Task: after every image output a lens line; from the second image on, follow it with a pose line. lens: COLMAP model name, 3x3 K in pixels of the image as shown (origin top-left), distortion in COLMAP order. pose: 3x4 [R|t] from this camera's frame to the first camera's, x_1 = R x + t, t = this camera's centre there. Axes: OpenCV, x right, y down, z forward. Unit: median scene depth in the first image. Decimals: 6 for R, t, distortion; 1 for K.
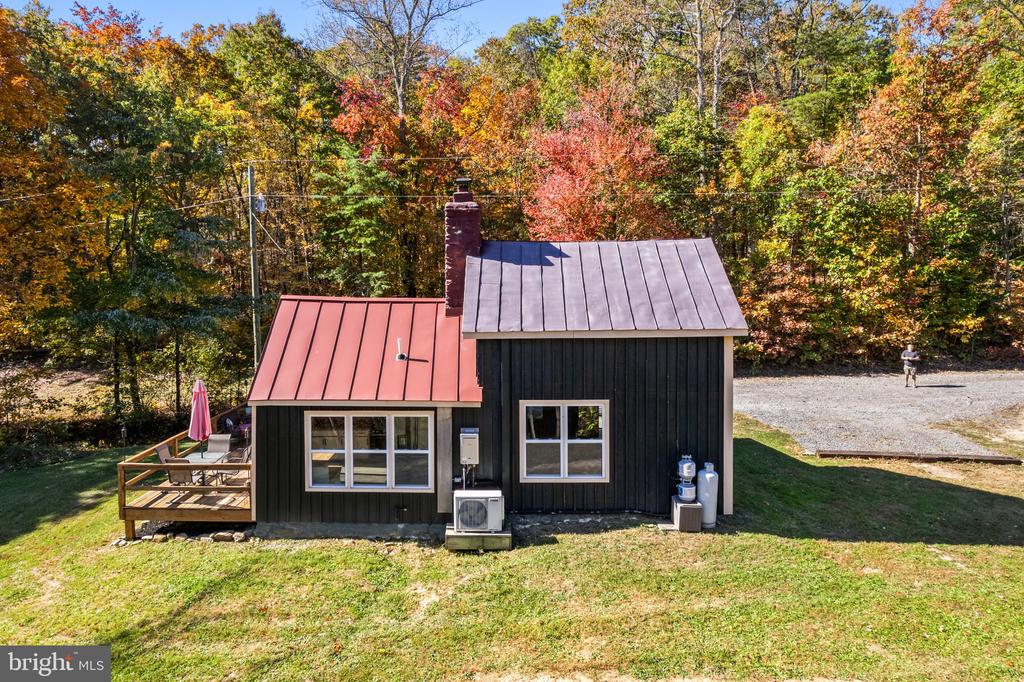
lens RADIAL K [[689.7, 0, 512.0], [0, 689.7, 341.0], [0, 0, 1]] dist [-0.087738, 0.085255]
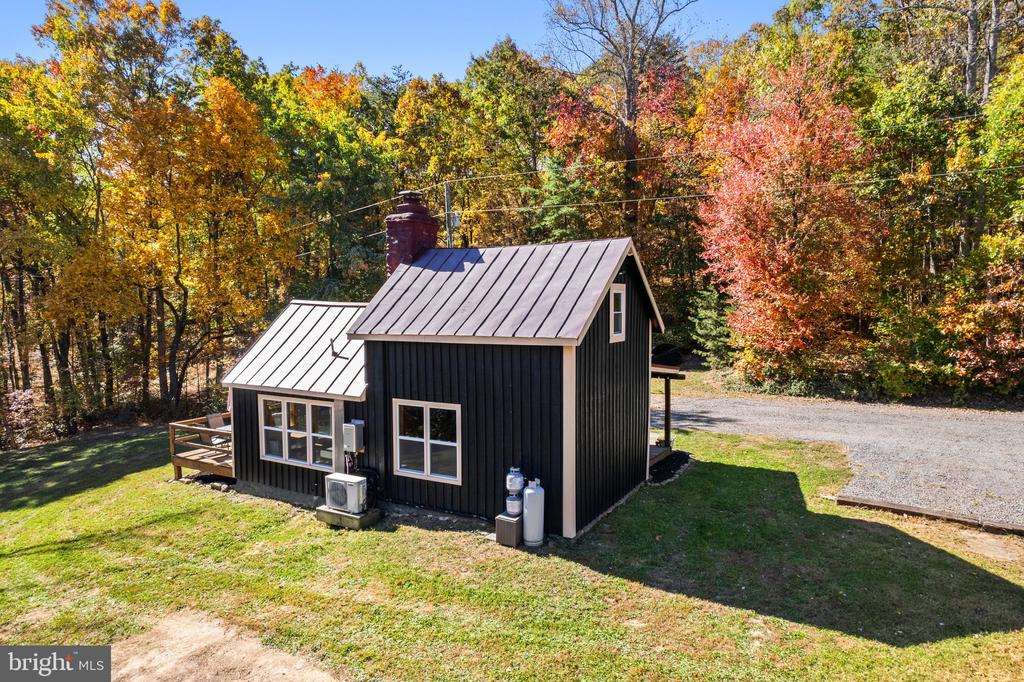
lens RADIAL K [[672.9, 0, 511.9], [0, 672.9, 392.4], [0, 0, 1]] dist [-0.087227, 0.082383]
pose [[0.873911, 0.070621, -0.480928, 0.676680], [-0.038455, 0.996333, 0.076427, -0.011006], [0.484562, -0.048297, 0.873422, 0.170299]]
